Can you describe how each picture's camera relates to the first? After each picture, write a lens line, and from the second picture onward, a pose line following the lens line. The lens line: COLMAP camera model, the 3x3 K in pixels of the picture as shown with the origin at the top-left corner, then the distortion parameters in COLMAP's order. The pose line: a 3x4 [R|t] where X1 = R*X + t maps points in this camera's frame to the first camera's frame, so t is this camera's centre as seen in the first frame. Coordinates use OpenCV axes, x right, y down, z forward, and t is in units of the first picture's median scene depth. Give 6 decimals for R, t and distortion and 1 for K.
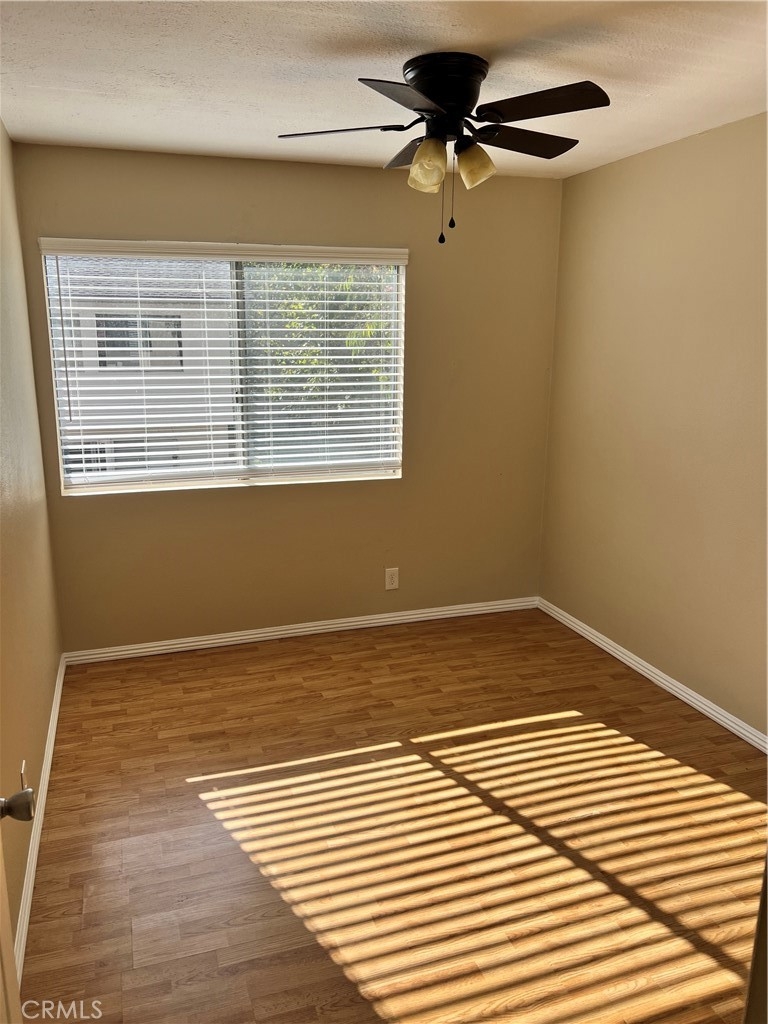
lens RADIAL K [[765.0, 0, 380.2], [0, 765.0, 513.0], [0, 0, 1]] dist [0.062614, -0.075896]
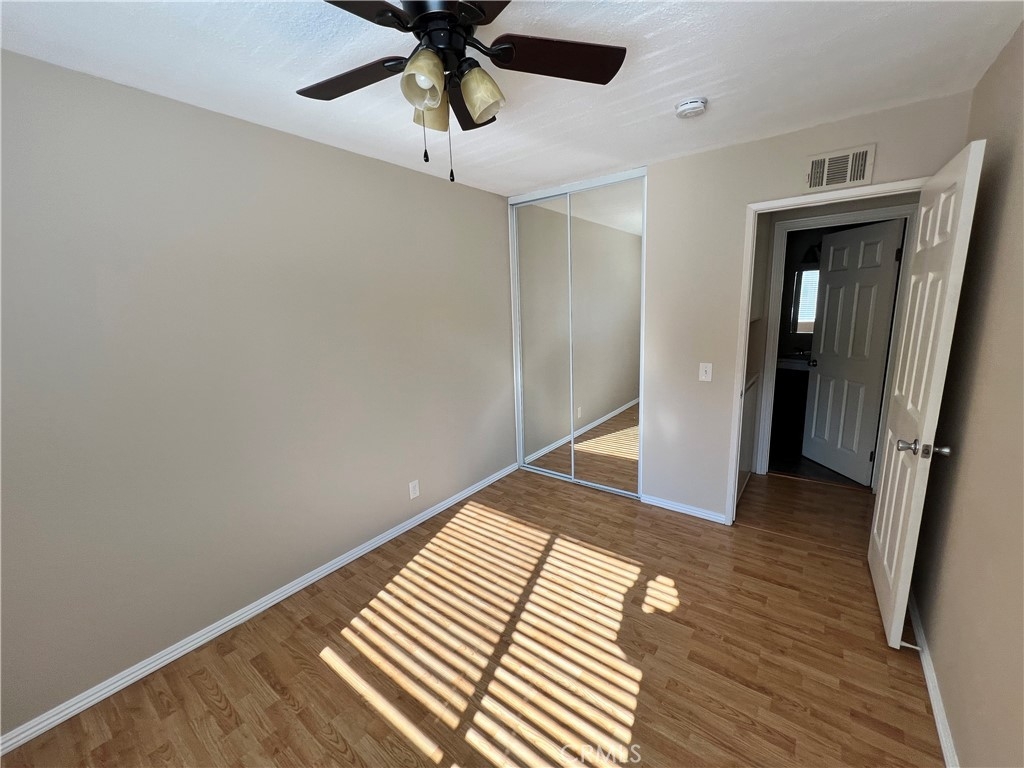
lens RADIAL K [[408.7, 0, 515.3], [0, 408.7, 384.0], [0, 0, 1]] dist [-0.003176, 0.000598]
pose [[-0.562559, -0.142224, 0.814432, -0.381078], [0.214159, 0.926401, 0.309704, -0.253620], [-0.798538, 0.348645, -0.490697, 1.232574]]
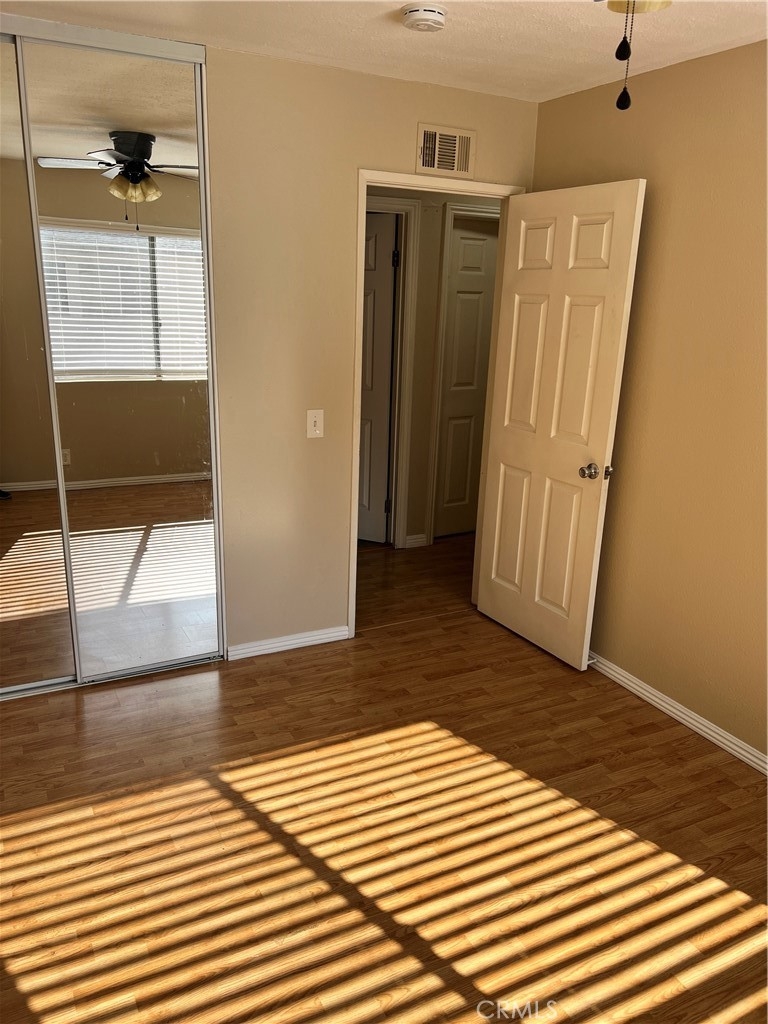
lens RADIAL K [[765.0, 0, 369.9], [0, 765.0, 512.4], [0, 0, 1]] dist [0.062614, -0.075896]
pose [[-0.989097, 0.004171, -0.147209, 0.312226], [-0.067537, 0.875440, 0.478585, -0.341284], [0.130869, 0.483309, -0.865613, 1.509973]]
